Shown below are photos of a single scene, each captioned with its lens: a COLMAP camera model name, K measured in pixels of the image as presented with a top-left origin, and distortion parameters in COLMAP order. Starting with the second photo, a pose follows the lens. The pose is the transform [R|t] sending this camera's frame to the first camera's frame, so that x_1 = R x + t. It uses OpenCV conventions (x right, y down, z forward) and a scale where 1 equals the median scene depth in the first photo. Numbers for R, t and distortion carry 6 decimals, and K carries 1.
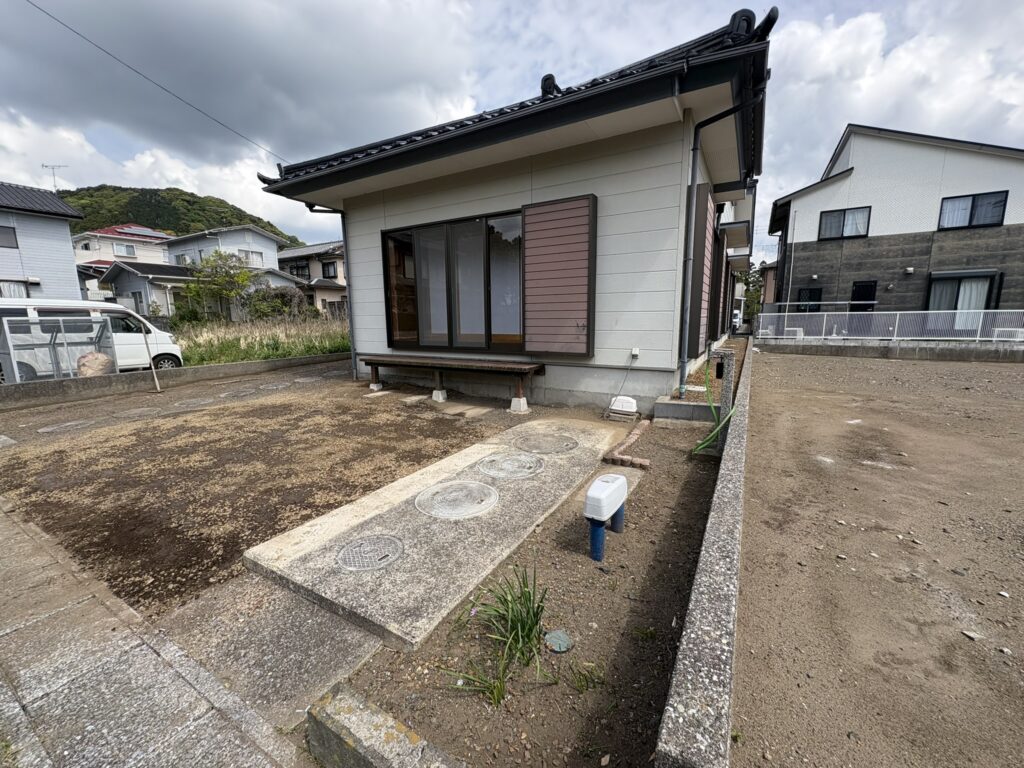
lens RADIAL K [[408.0, 0, 512.0], [0, 408.0, 384.0], [0, 0, 1]] dist [-0.000383, 0.000123]
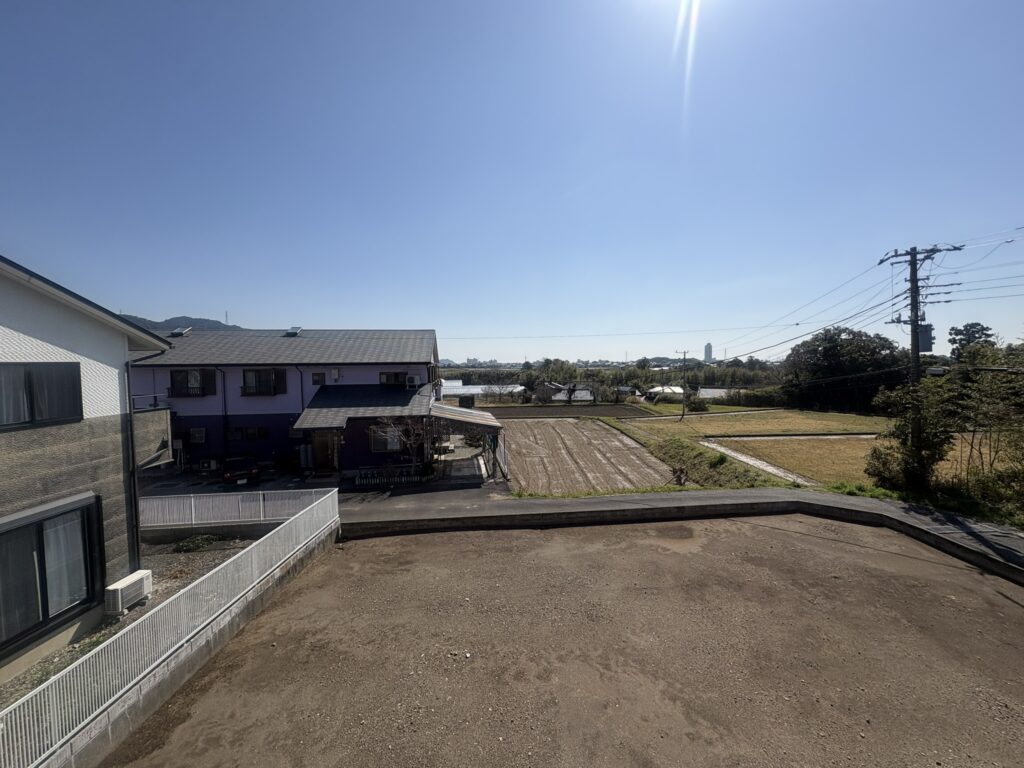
lens RADIAL K [[408.0, 0, 512.0], [0, 408.0, 384.0], [0, 0, 1]] dist [-0.000383, 0.000123]
pose [[-0.470908, -0.018032, 0.881998, 0.404064], [0.172115, 0.978700, 0.111903, -0.391554], [-0.865229, 0.204501, -0.457775, 0.717377]]
